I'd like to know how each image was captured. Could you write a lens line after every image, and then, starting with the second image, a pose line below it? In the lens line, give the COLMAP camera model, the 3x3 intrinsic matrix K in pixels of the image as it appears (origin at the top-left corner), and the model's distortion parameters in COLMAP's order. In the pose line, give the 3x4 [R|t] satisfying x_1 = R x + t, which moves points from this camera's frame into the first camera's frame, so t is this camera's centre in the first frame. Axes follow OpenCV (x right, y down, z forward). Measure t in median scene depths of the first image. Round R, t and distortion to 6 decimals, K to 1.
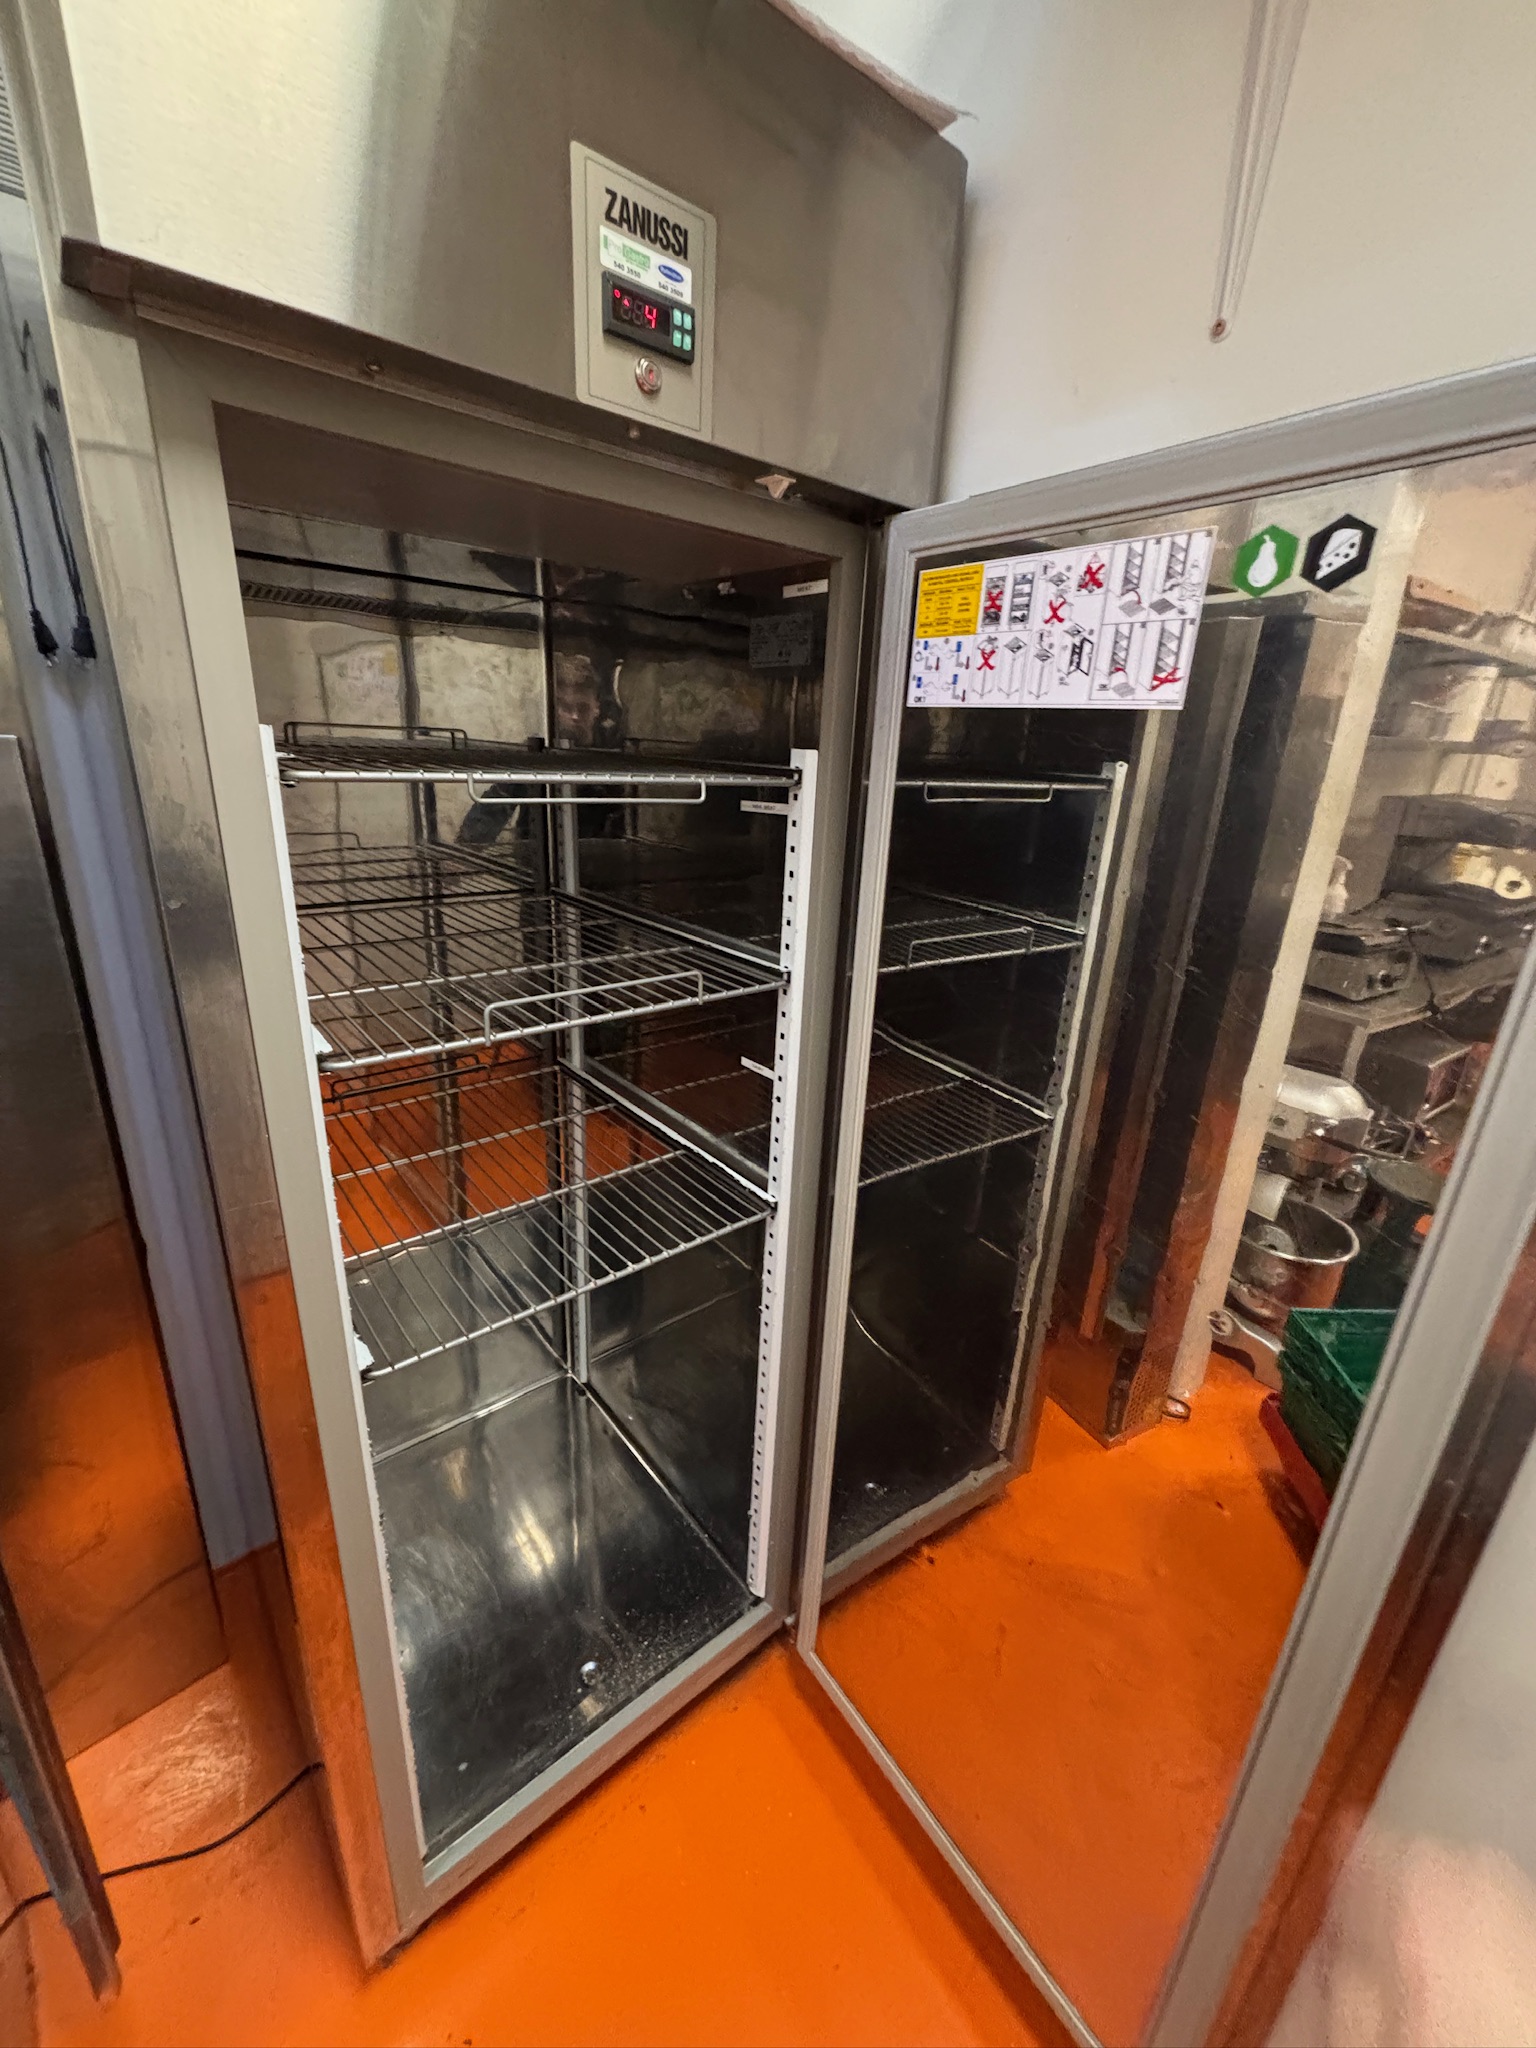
lens RADIAL K [[814.0, 0, 768.0], [0, 814.0, 1024.0], [0, 0, 1]] dist [-0.000554, -0.000223]
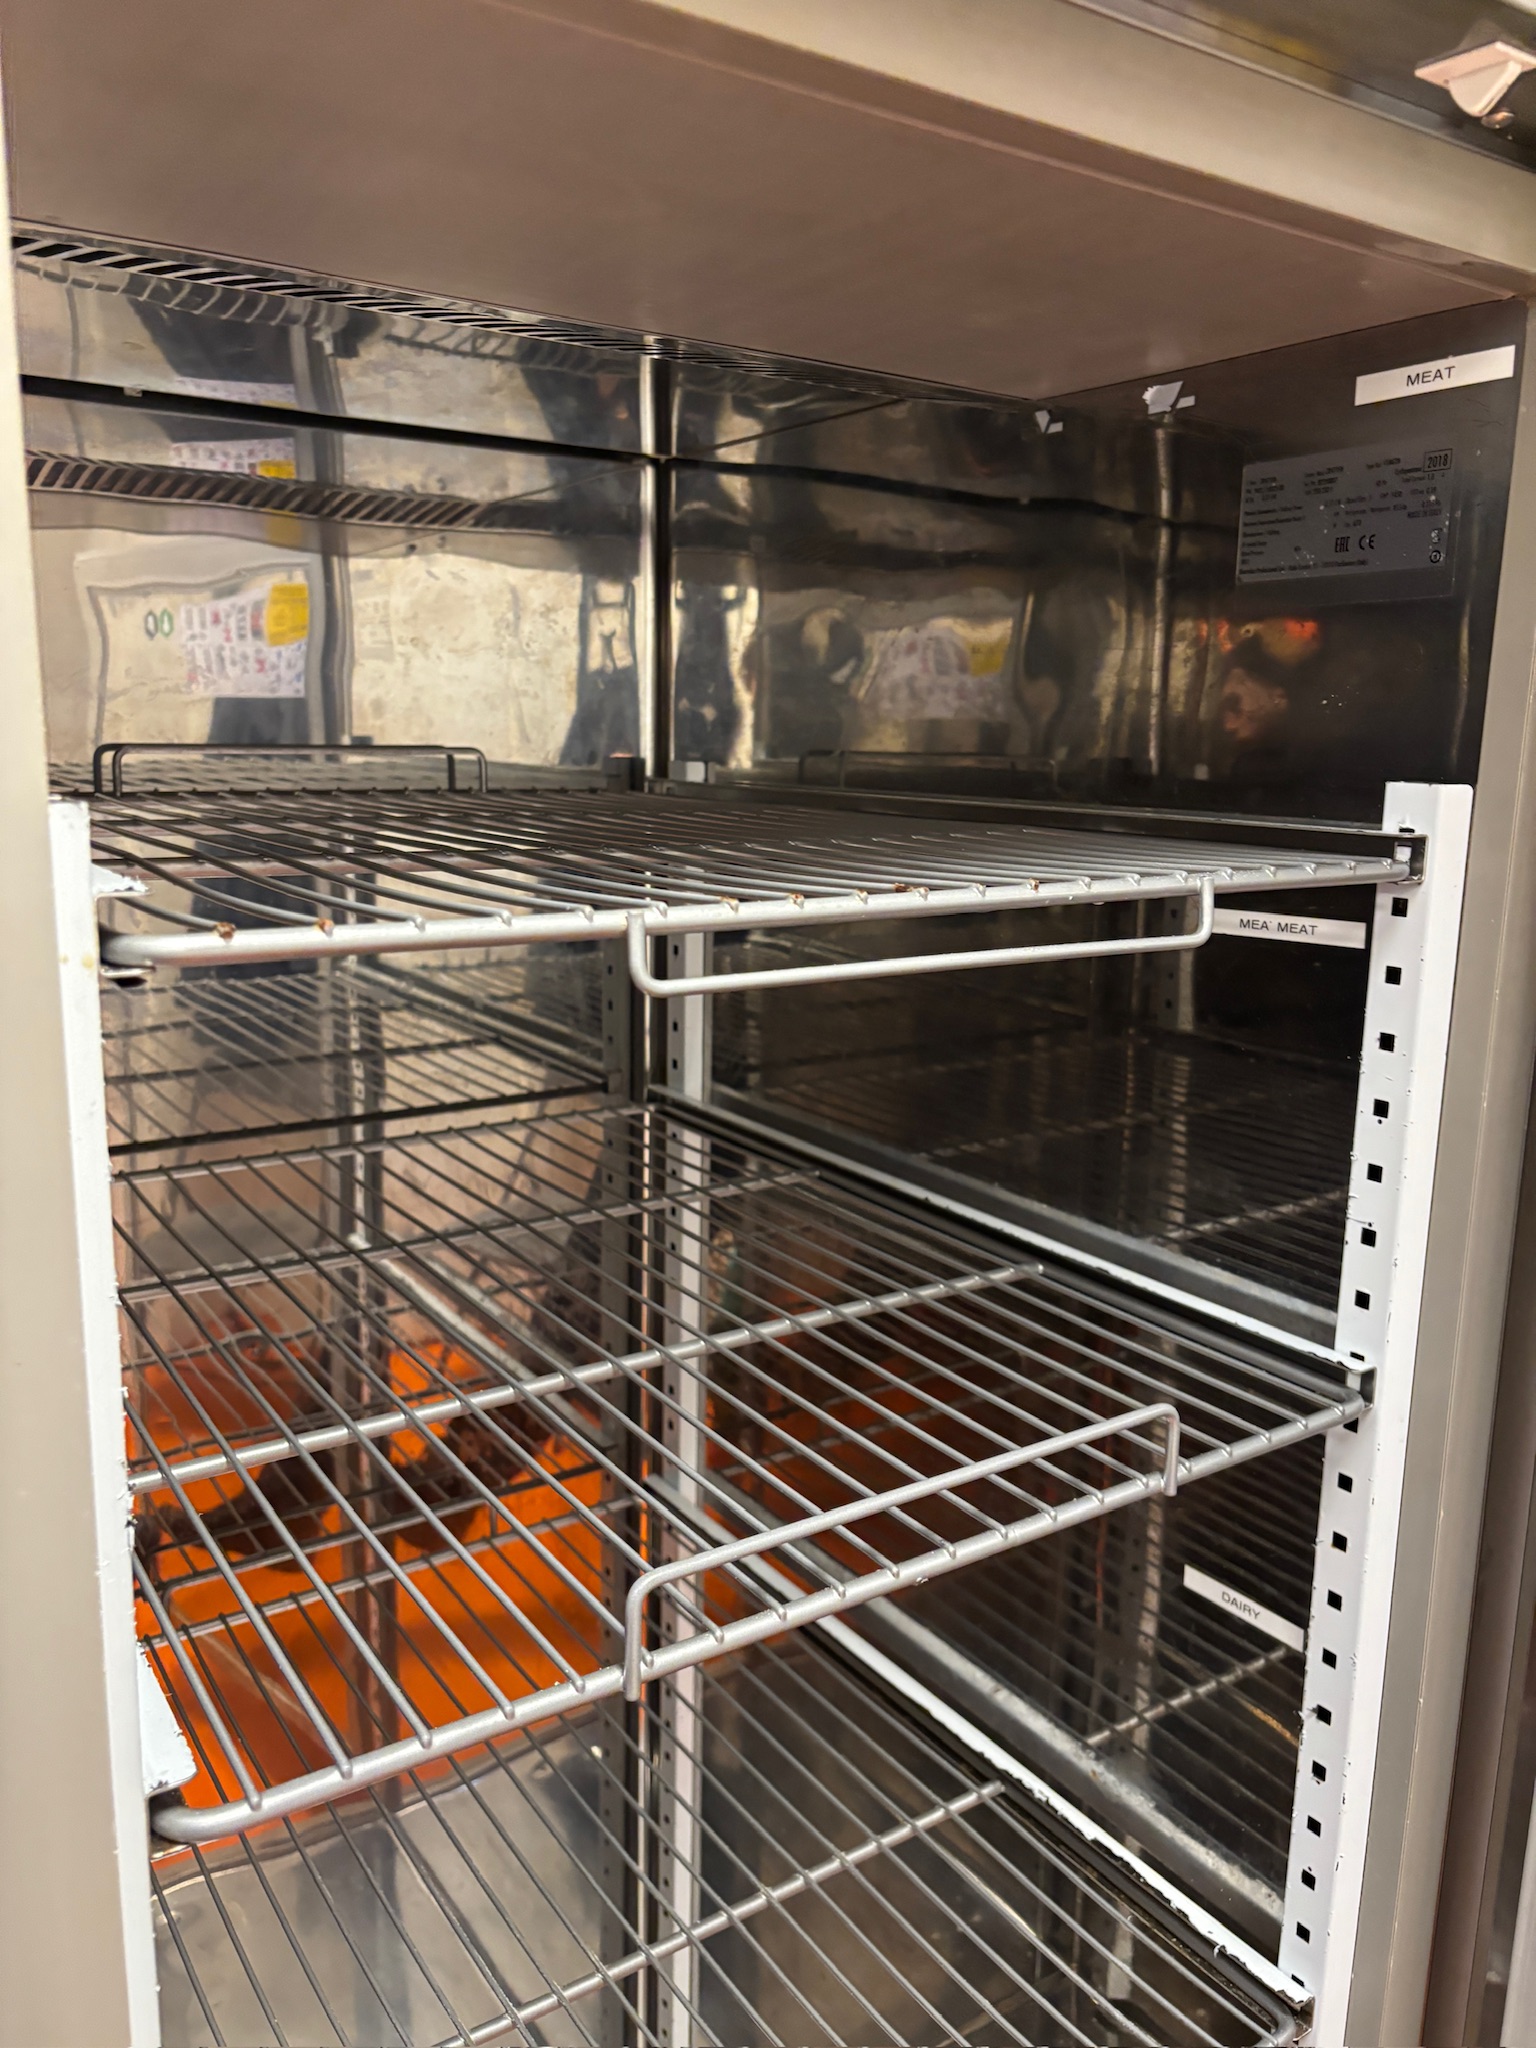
lens RADIAL K [[1604.2, 0, 768.0], [0, 1604.2, 1024.0], [0, 0, 1]] dist [0.005274, -0.002192]
pose [[0.993478, -0.008994, -0.113670, -0.154721], [-0.008529, 0.988230, -0.152735, -0.103130], [0.113706, 0.152708, 0.981708, 0.237867]]
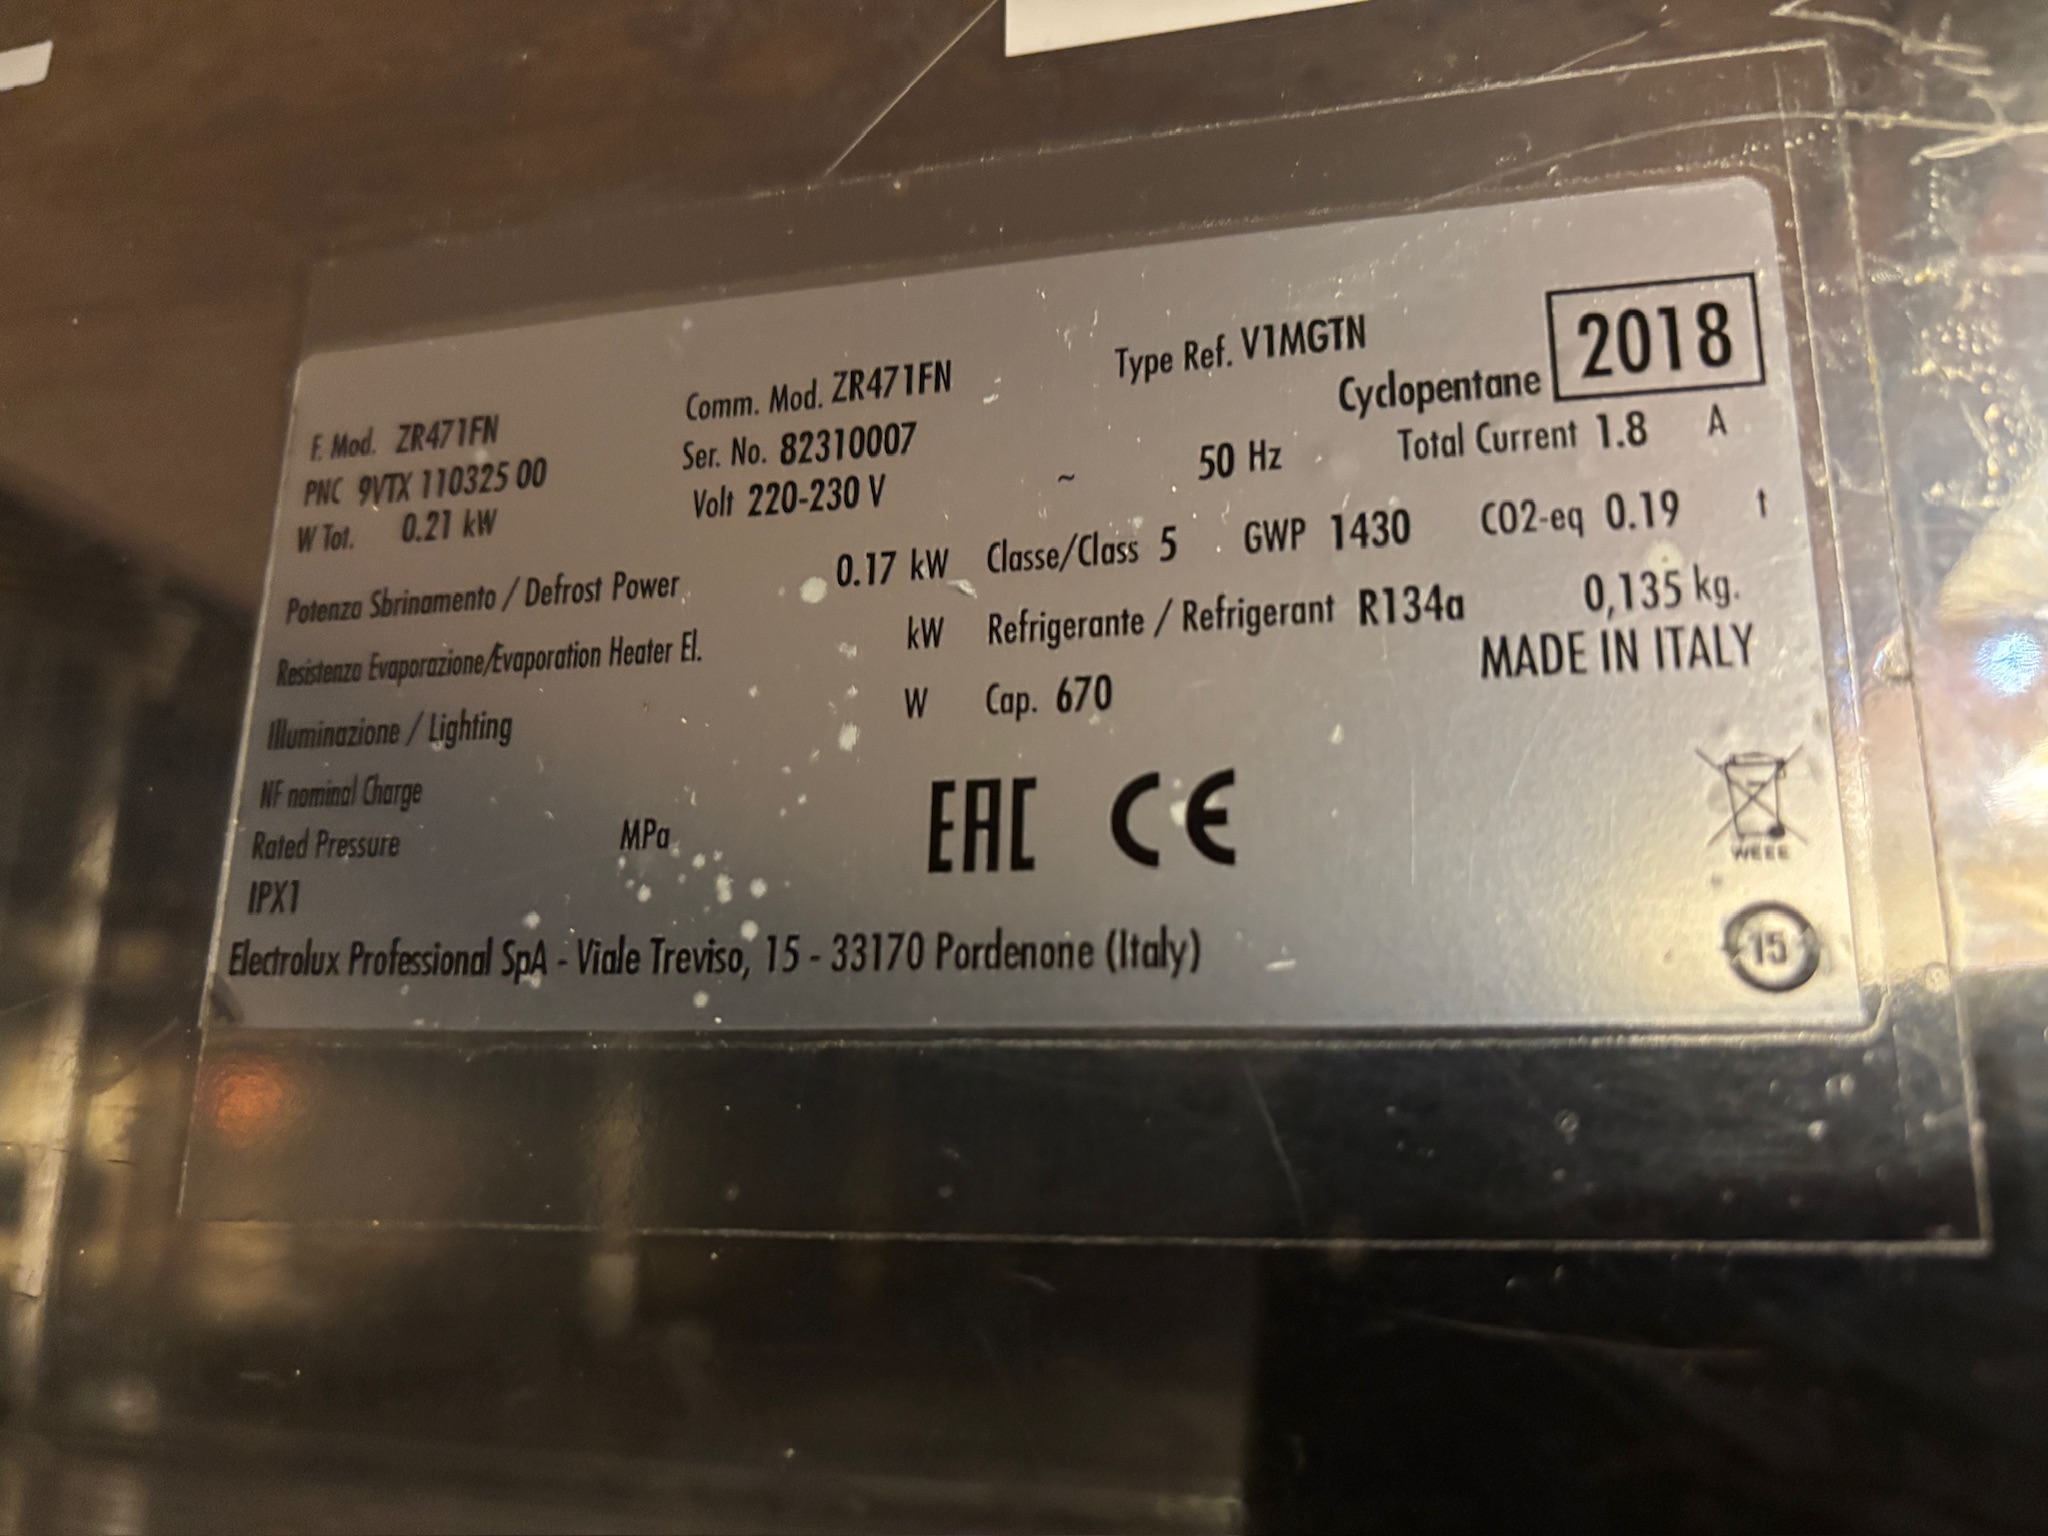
lens RADIAL K [[1604.2, 0, 1024.0], [0, 1604.2, 768.0], [0, 0, 1]] dist [0.005274, -0.002192]
pose [[0.819714, 0.102326, 0.563559, -0.045277], [0.205486, 0.865878, -0.456104, -0.360983], [-0.534645, 0.489678, 0.688746, 0.816935]]
